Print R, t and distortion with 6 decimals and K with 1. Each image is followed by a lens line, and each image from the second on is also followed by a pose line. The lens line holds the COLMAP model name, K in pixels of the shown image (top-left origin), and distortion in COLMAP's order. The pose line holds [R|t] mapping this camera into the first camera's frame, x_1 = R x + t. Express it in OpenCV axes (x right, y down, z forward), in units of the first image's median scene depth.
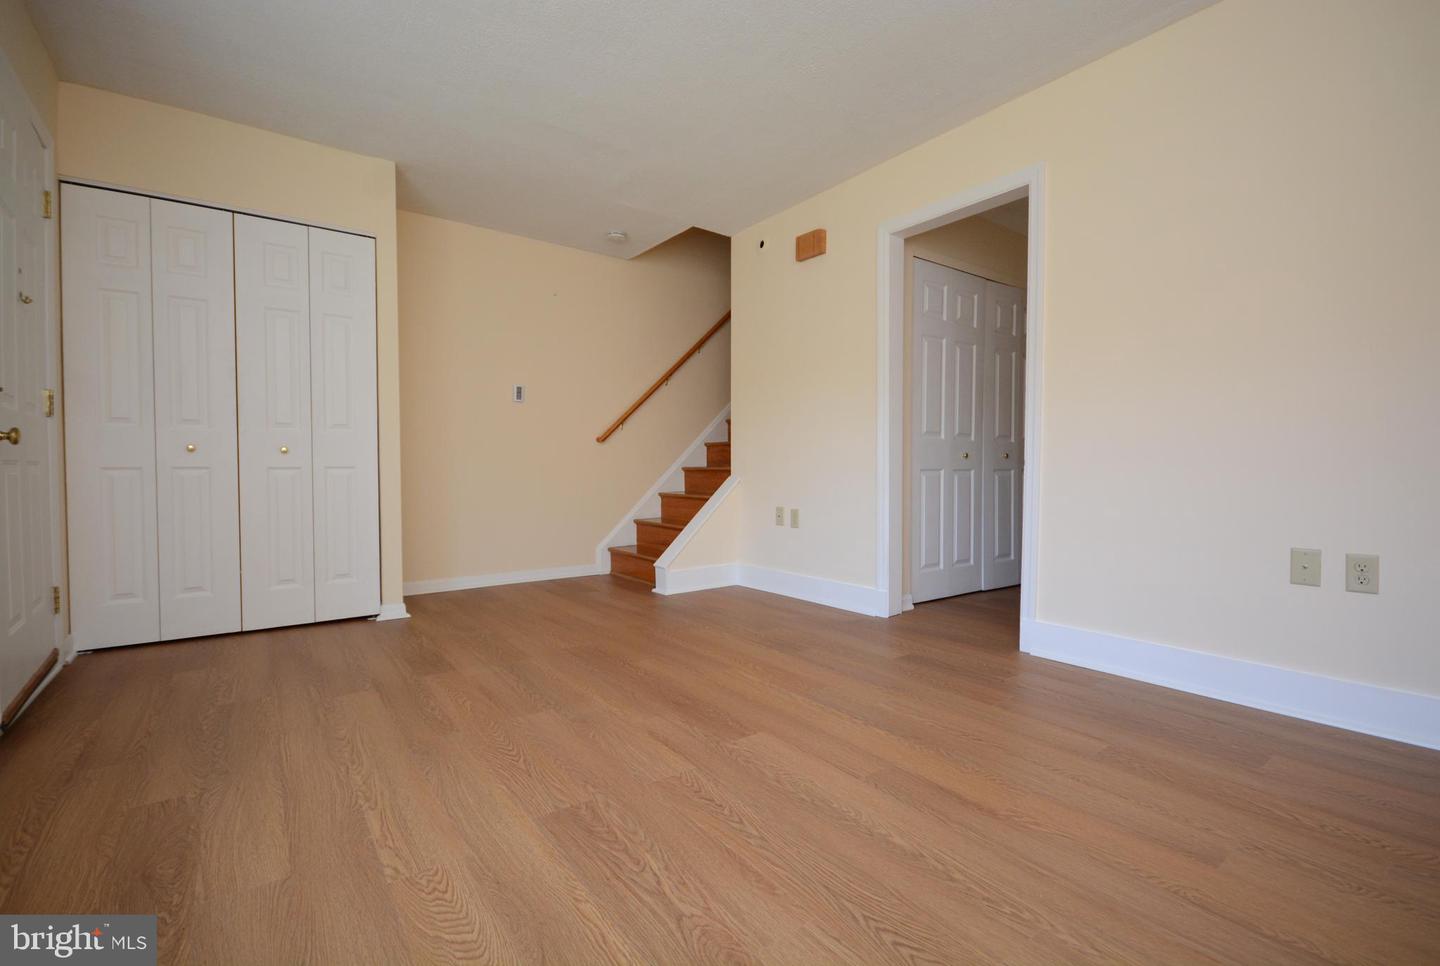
lens RADIAL K [[637.1, 0, 716.0], [0, 637.1, 483.6], [0, 0, 1]] dist [-0.005190, -0.000070]
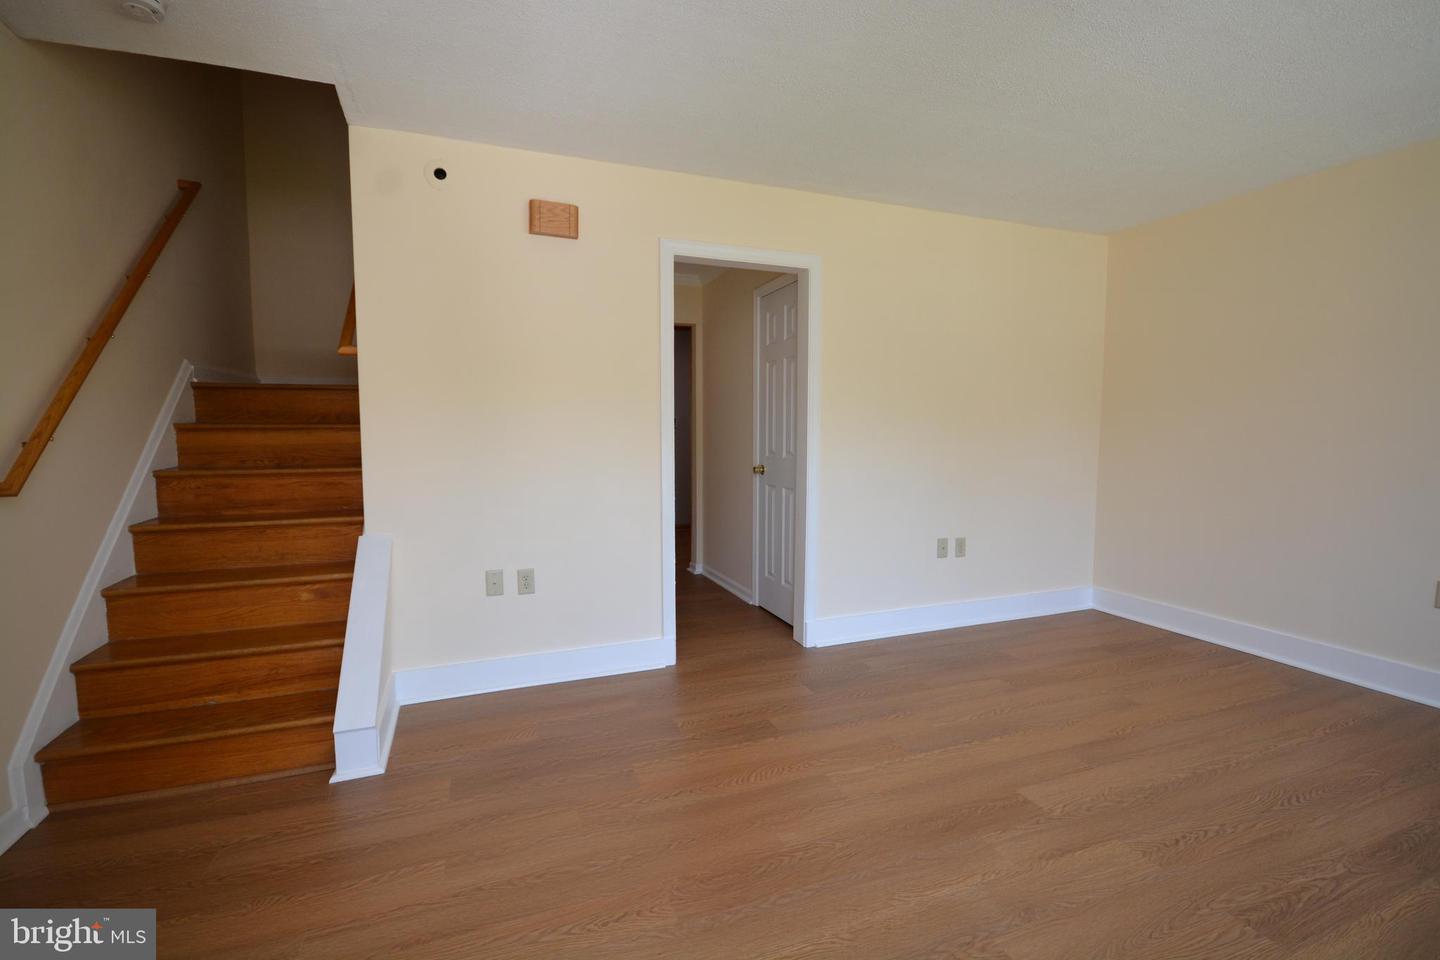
lens RADIAL K [[628.5, 0, 719.1], [0, 628.5, 482.8], [0, 0, 1]] dist [0.002108, -0.007870]
pose [[0.269813, -0.077920, 0.959755, -0.701131], [0.027461, 0.996938, 0.073218, -0.148161], [-0.962521, 0.006601, 0.271127, 0.804483]]
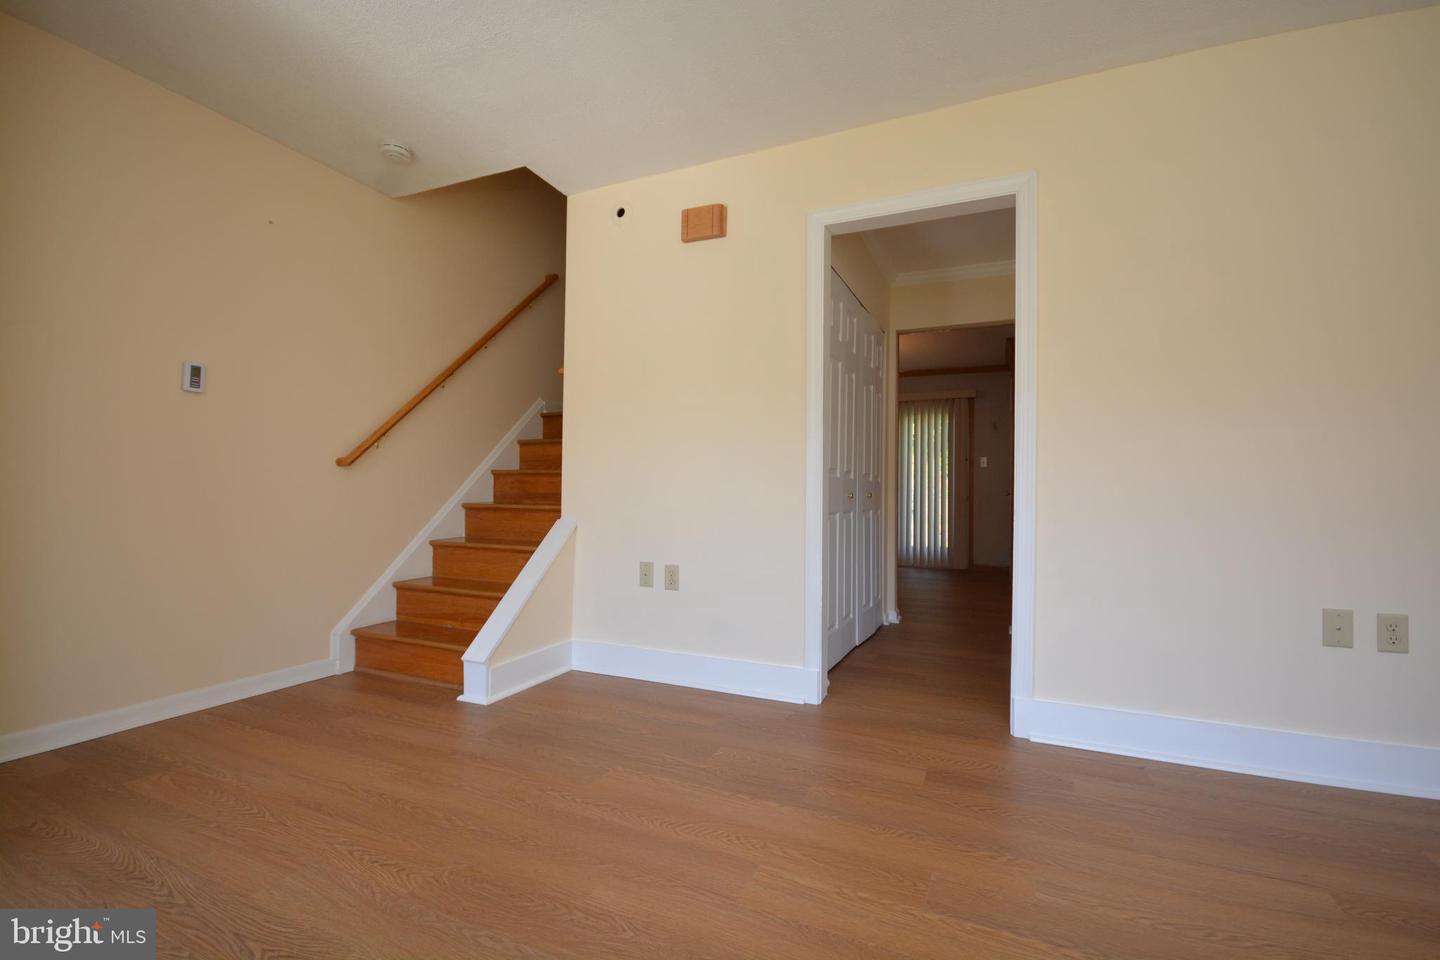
lens RADIAL K [[628.5, 0, 719.1], [0, 628.5, 482.8], [0, 0, 1]] dist [0.002108, -0.007870]
pose [[0.873734, 0.019462, 0.486015, -0.263592], [0.000129, 0.999190, -0.040244, -0.037583], [-0.486405, 0.035225, 0.873023, 0.440652]]
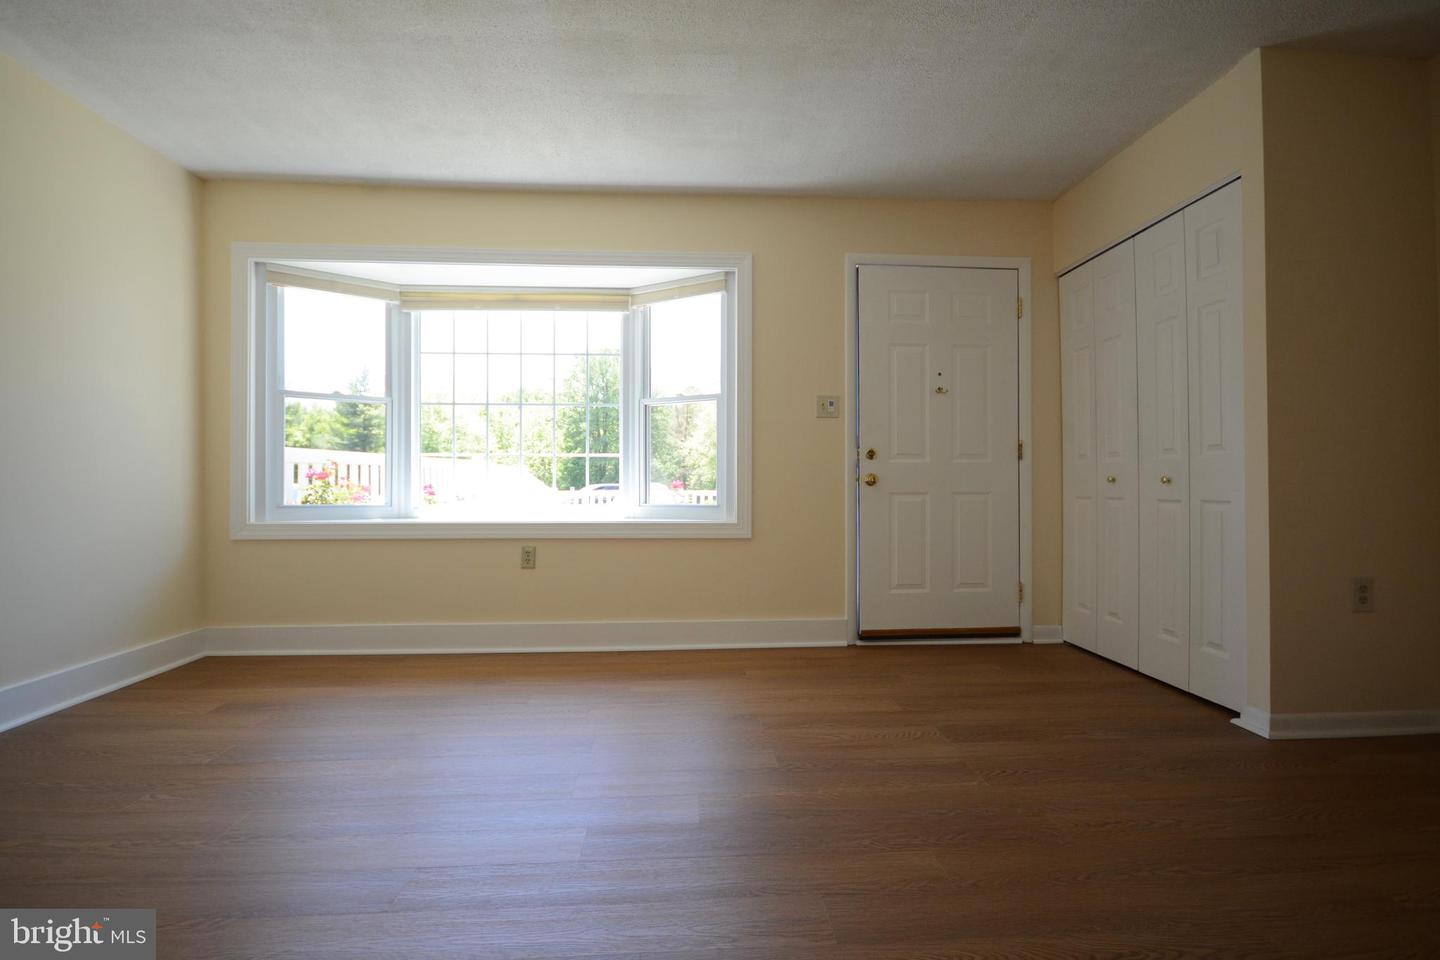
lens RADIAL K [[637.1, 0, 716.0], [0, 637.1, 480.6], [0, 0, 1]] dist [-0.005190, -0.000070]
pose [[-0.553650, -0.001749, -0.832747, 0.417915], [-0.019571, 0.999749, 0.010911, -0.053400], [0.832519, 0.022339, -0.553545, 1.047068]]
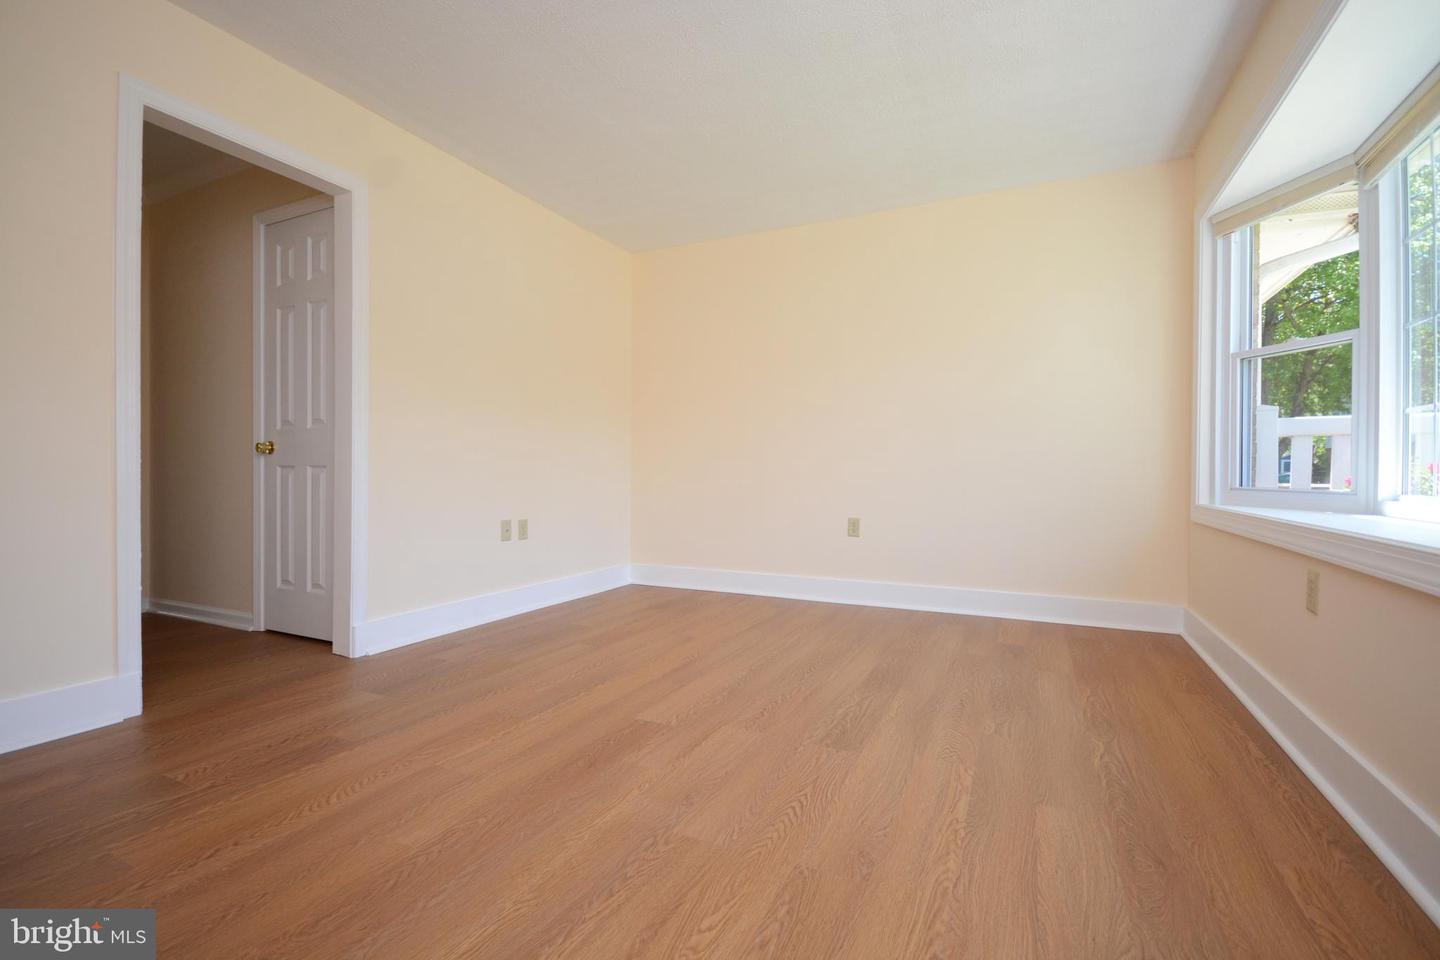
lens RADIAL K [[637.1, 0, 723.8], [0, 637.1, 480.7], [0, 0, 1]] dist [0.000757, -0.007395]
pose [[-0.471532, -0.013966, 0.881738, -0.645591], [0.017108, 0.999542, 0.024981, -0.027997], [-0.881683, 0.026864, -0.471077, 0.924008]]
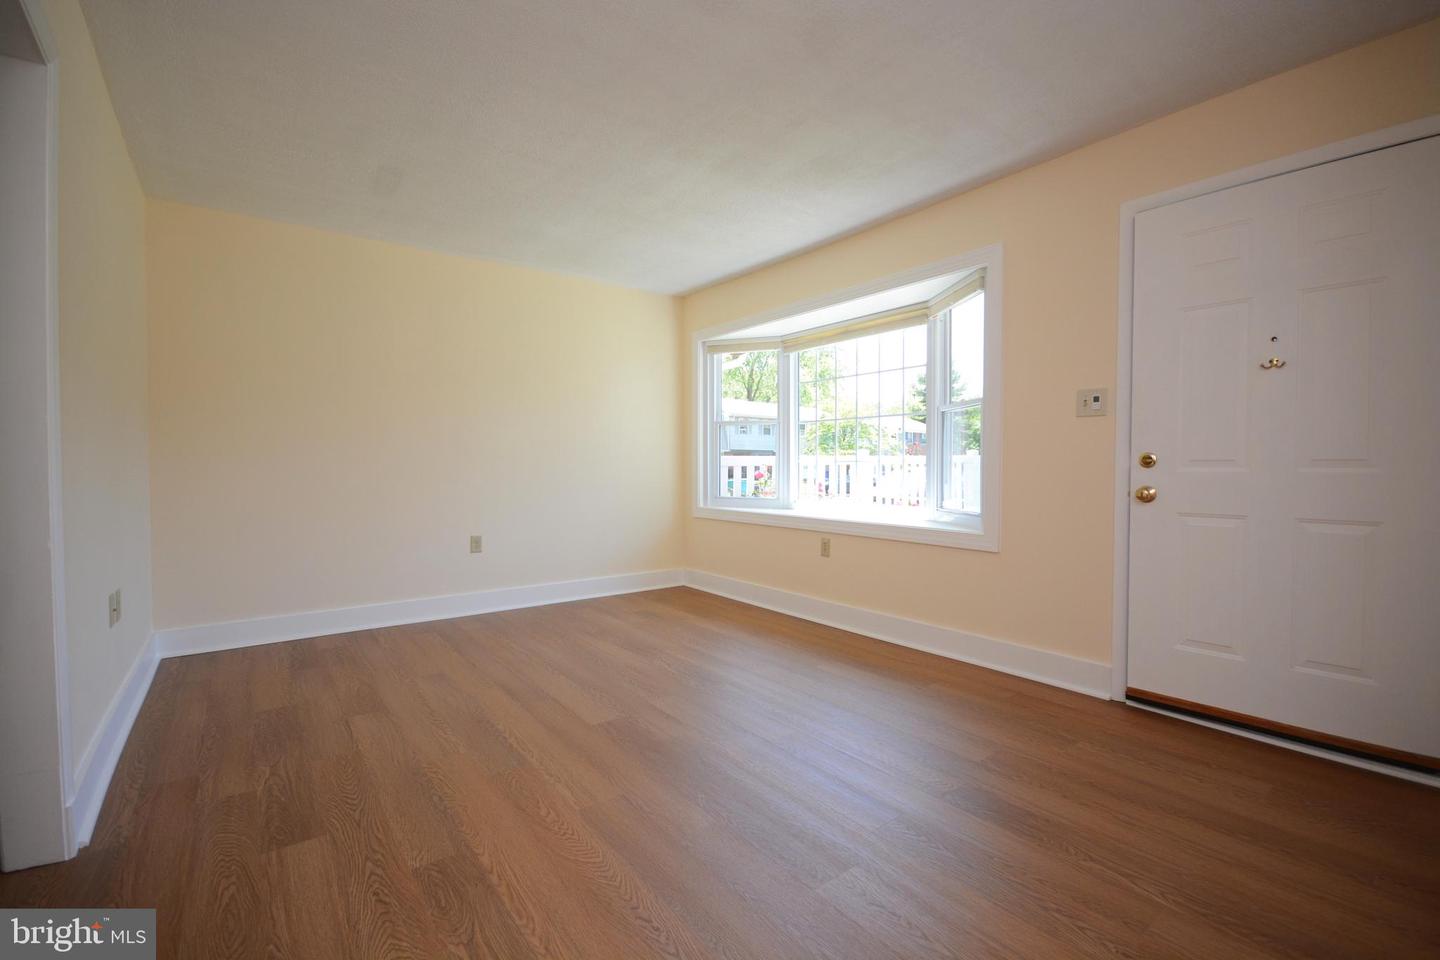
lens RADIAL K [[623.9, 0, 720.0], [0, 623.9, 480.0], [0, 0, 1]] dist [0.013492, 0.000036]
pose [[-0.999892, 0.000021, -0.014727, -0.111456], [-0.000662, 0.998923, 0.046391, -0.109789], [0.014712, 0.046396, -0.998815, 1.514210]]
